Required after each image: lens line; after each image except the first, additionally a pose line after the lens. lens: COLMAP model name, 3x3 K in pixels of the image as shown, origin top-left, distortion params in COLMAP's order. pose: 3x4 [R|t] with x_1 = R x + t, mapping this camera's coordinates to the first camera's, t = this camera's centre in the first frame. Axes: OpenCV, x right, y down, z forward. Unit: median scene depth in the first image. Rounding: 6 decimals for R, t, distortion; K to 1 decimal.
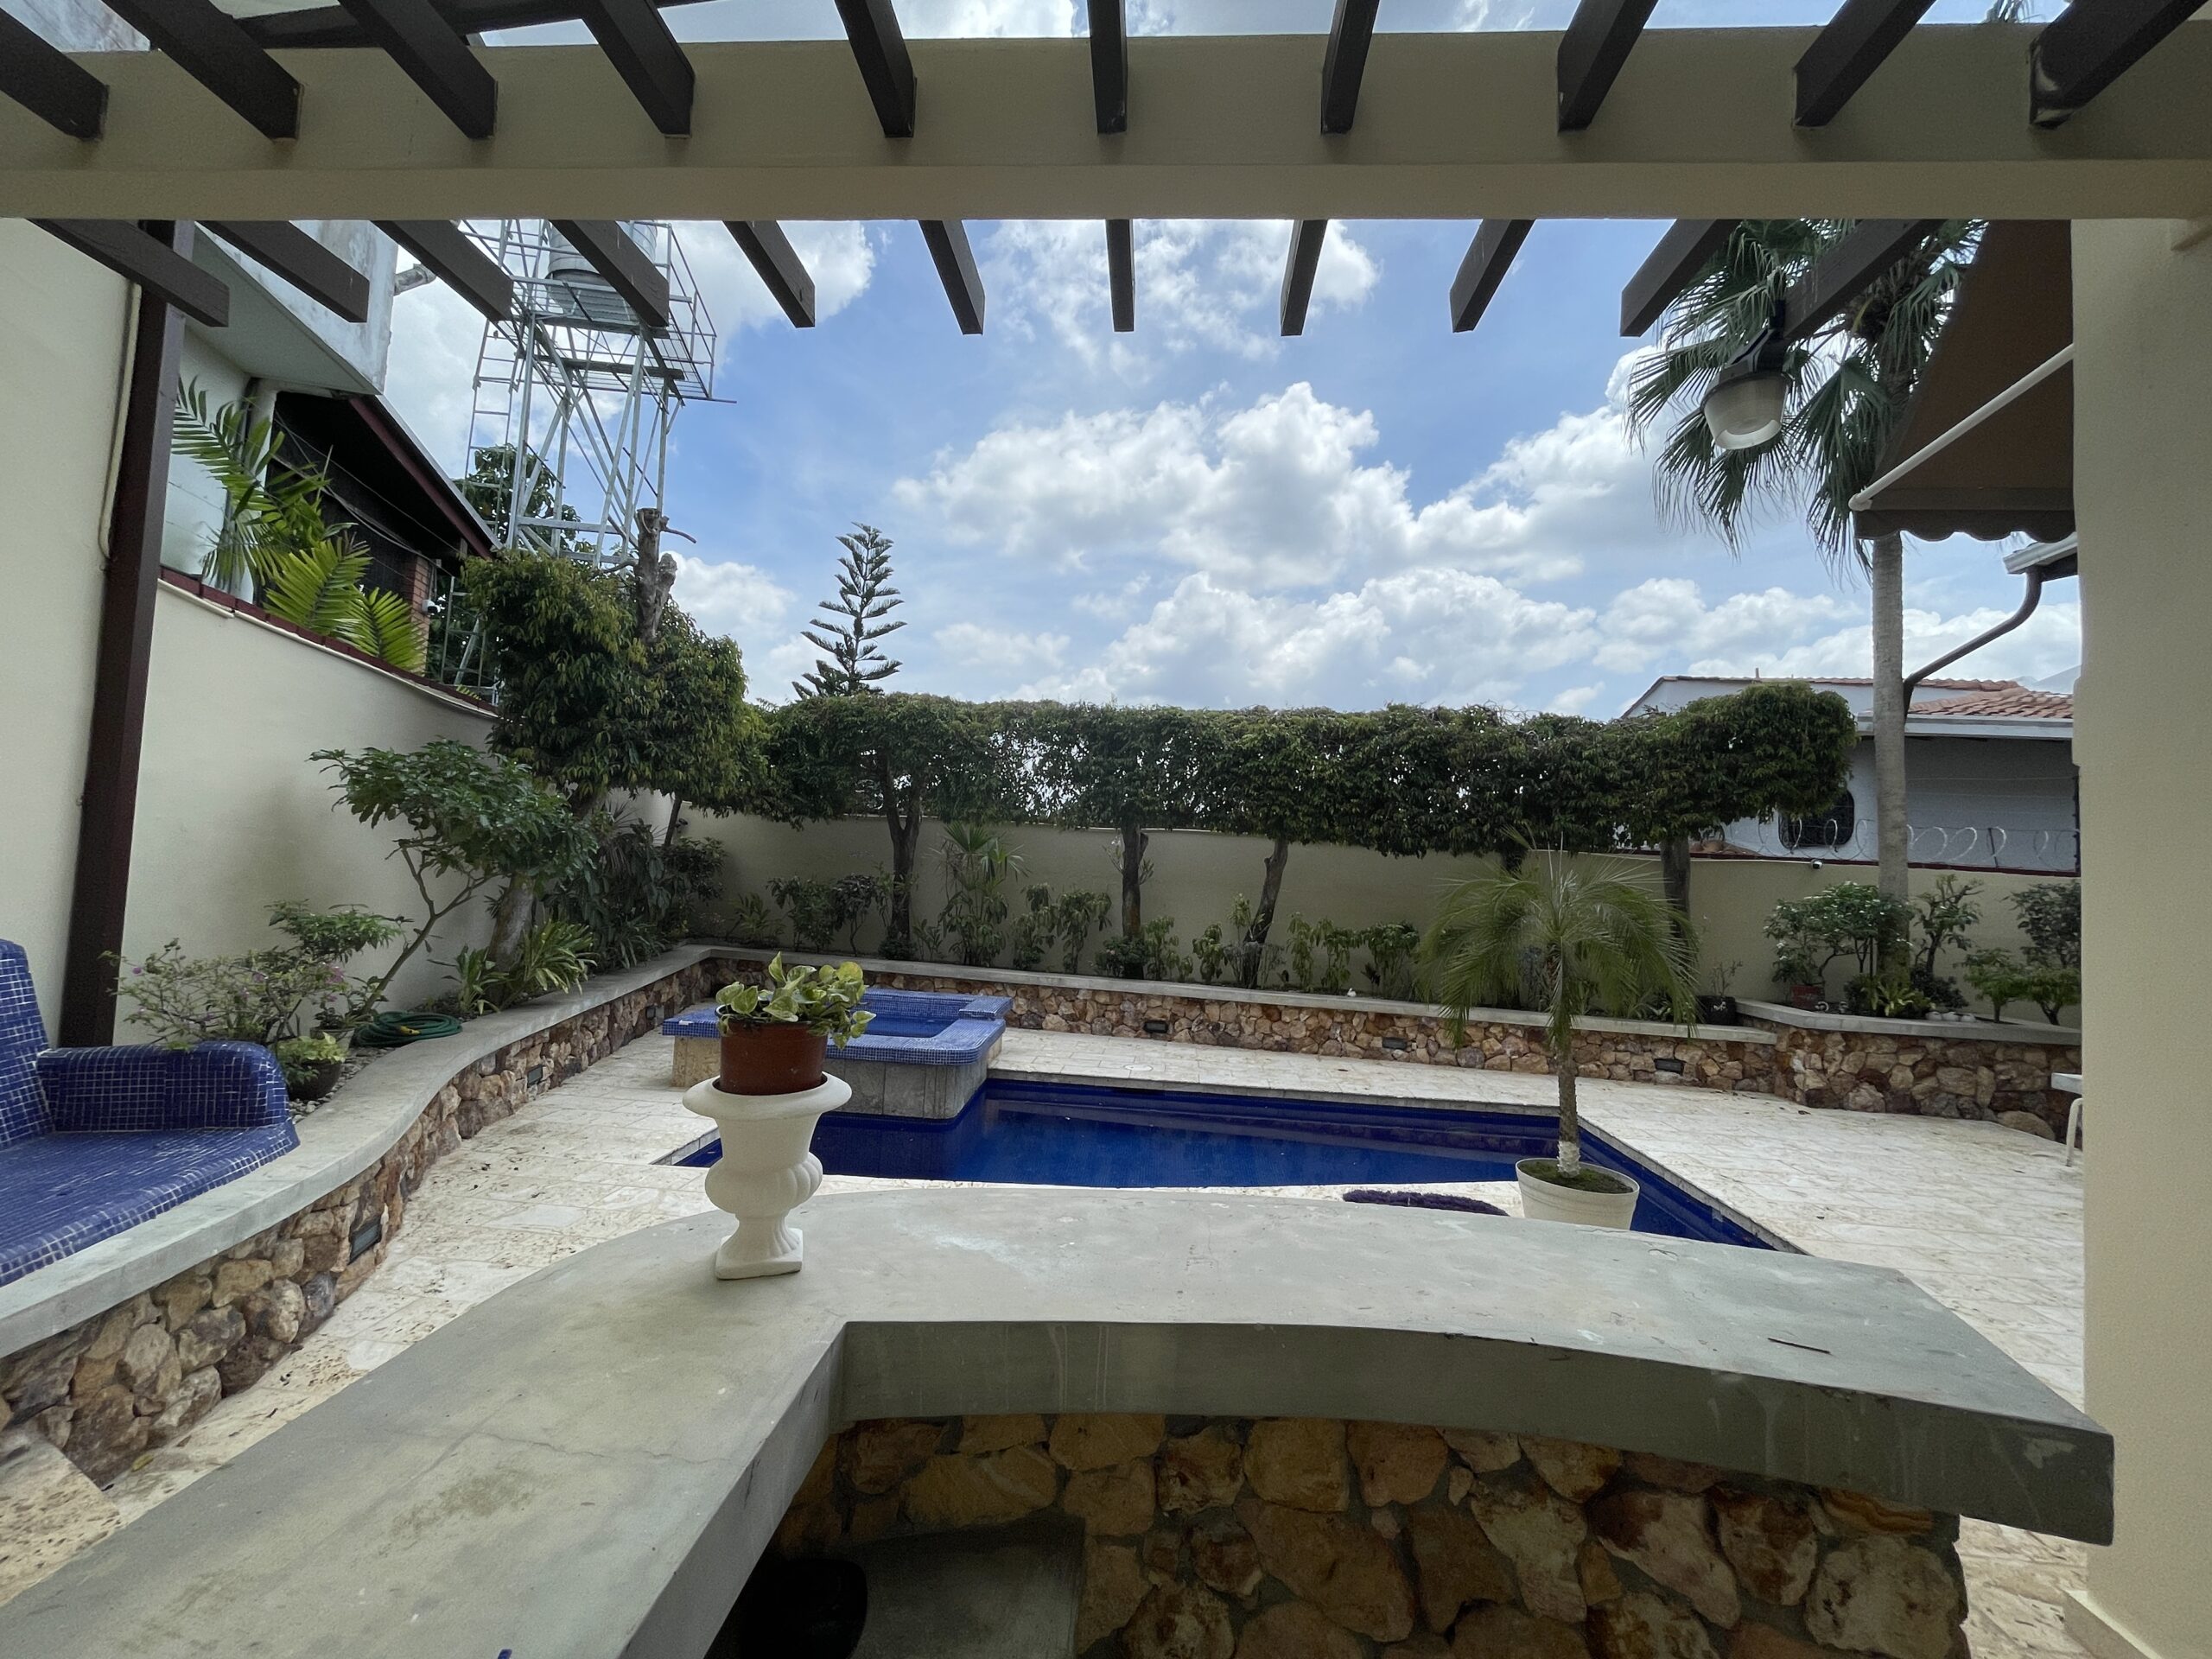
lens RADIAL K [[893.5, 0, 1104.9], [0, 893.5, 834.9], [0, 0, 1]] dist [0.001436, -0.000080]
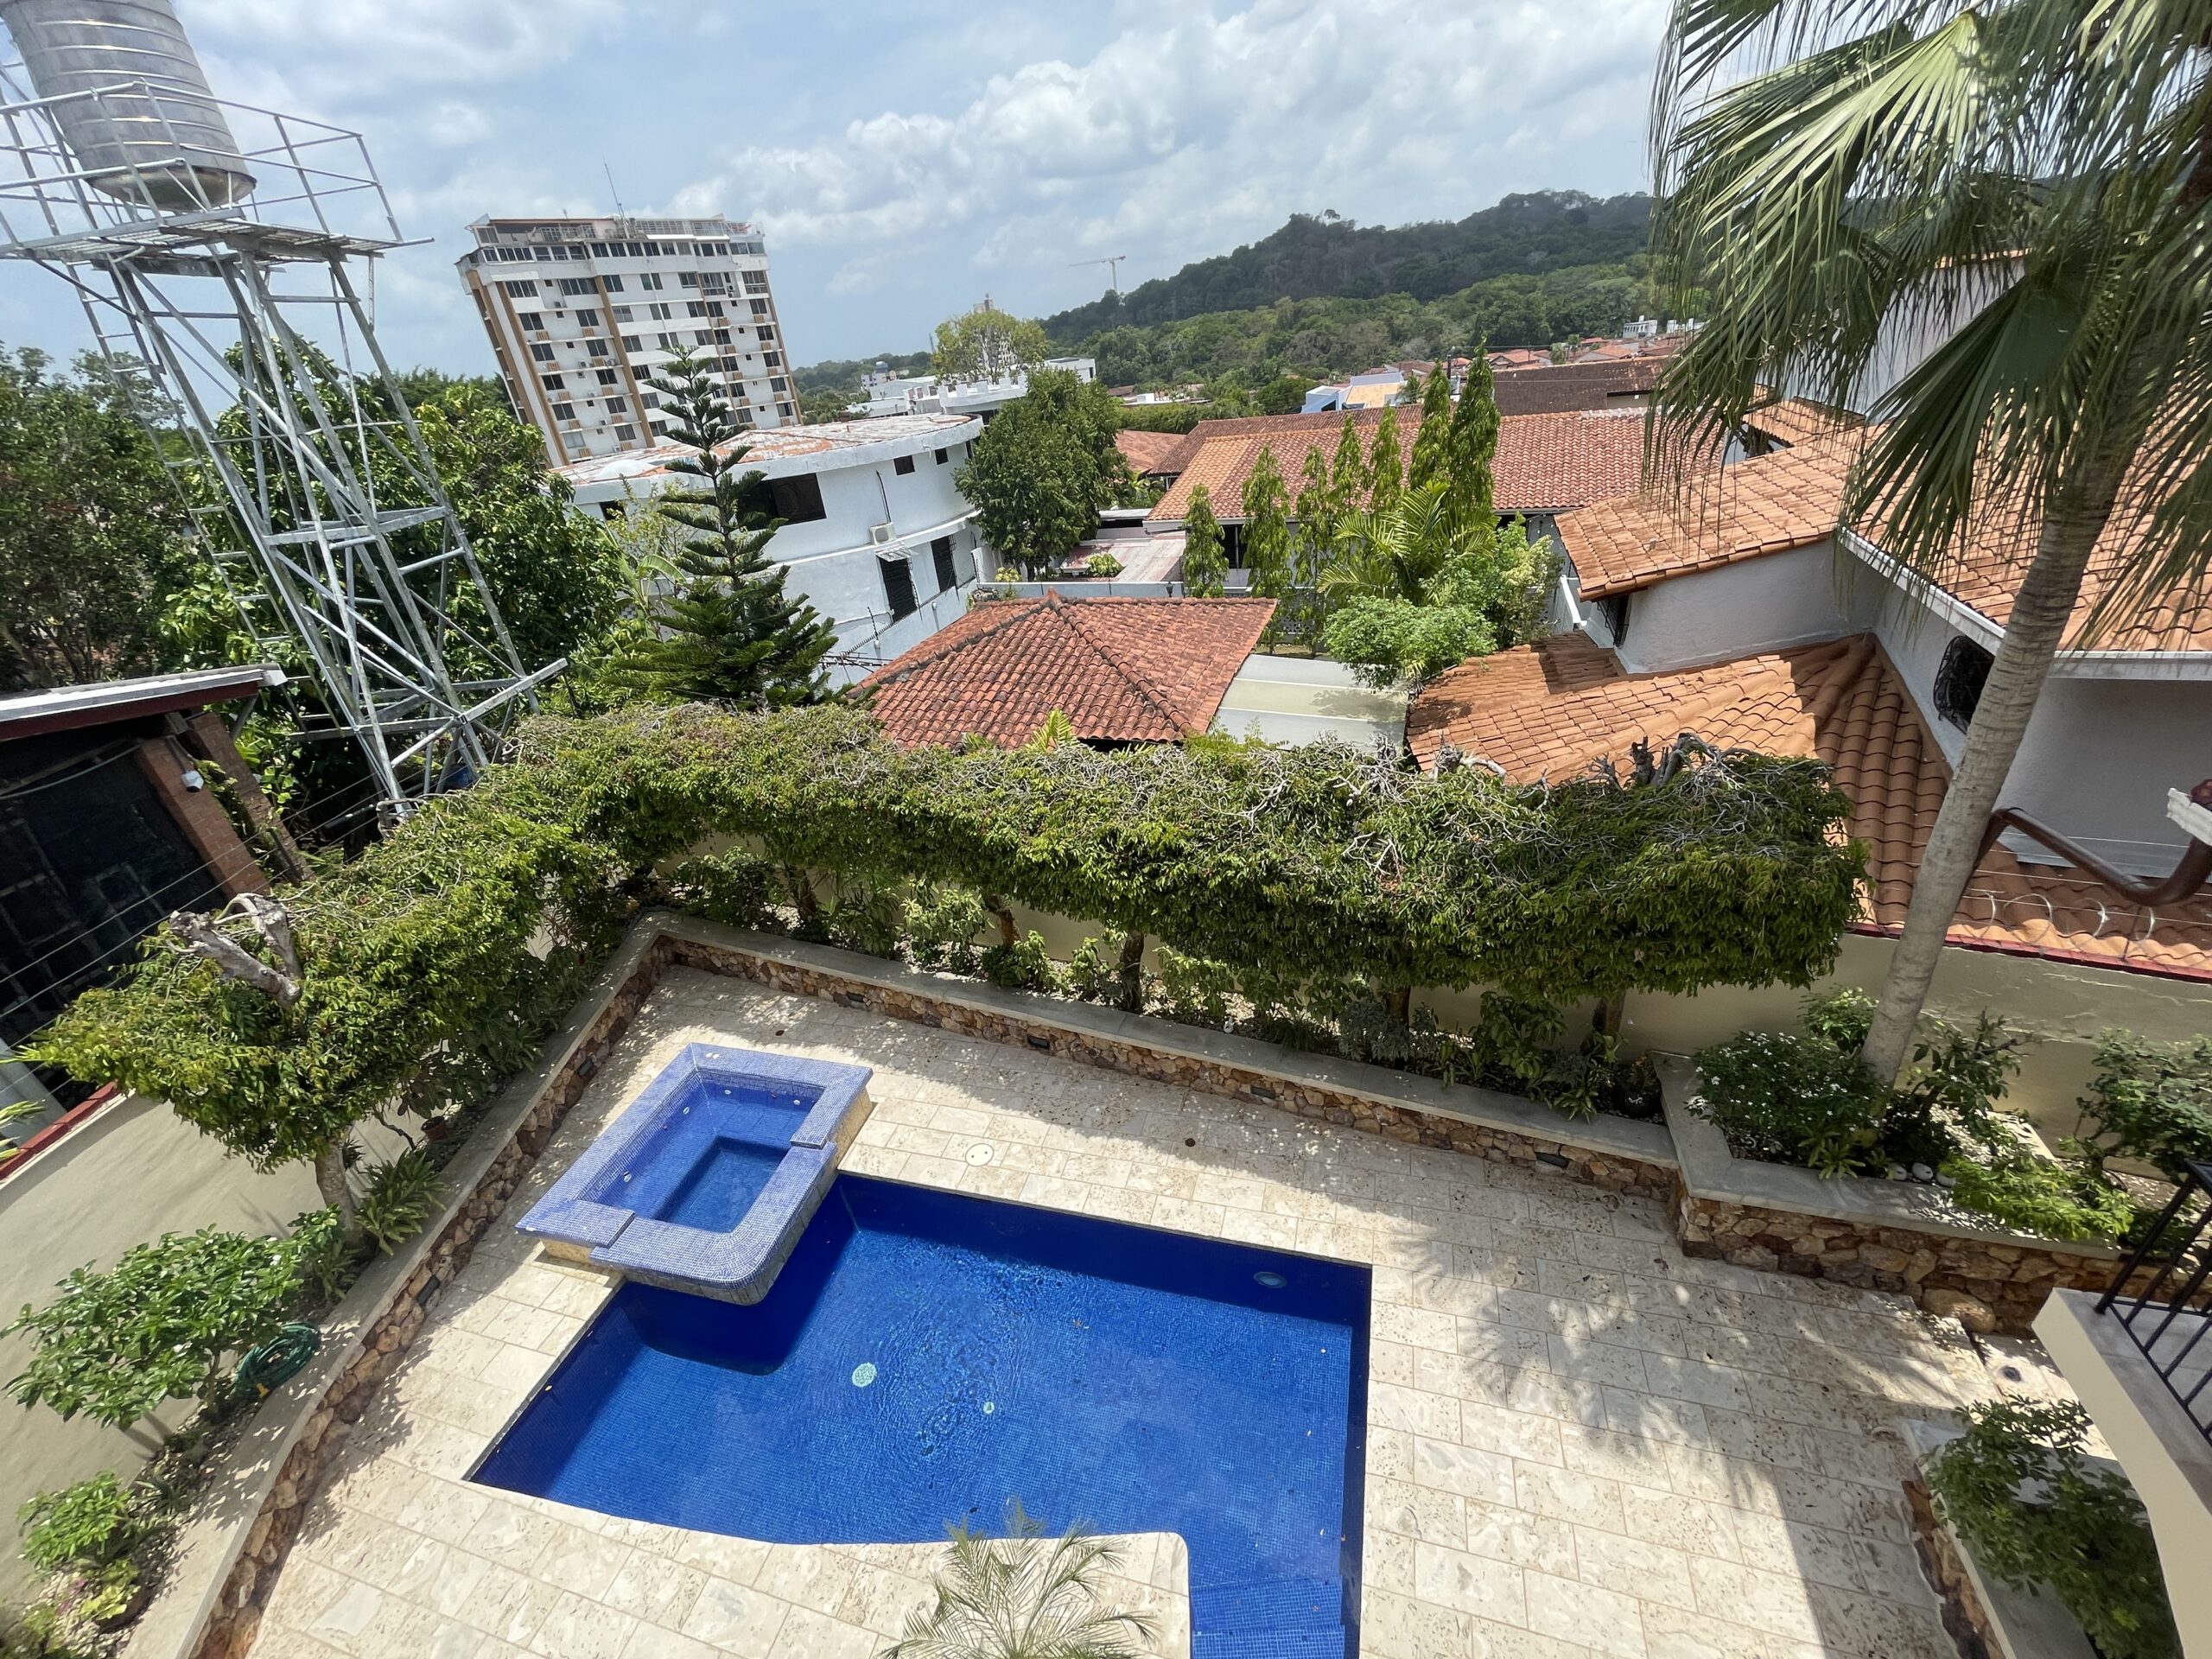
lens RADIAL K [[893.5, 0, 1108.8], [0, 893.5, 821.4], [0, 0, 1]] dist [0.001436, -0.000080]
pose [[0.970436, -0.042205, -0.237639, 0.391767], [0.160059, 0.849480, 0.502757, -0.496318], [0.180651, -0.525929, 0.831122, 0.328130]]
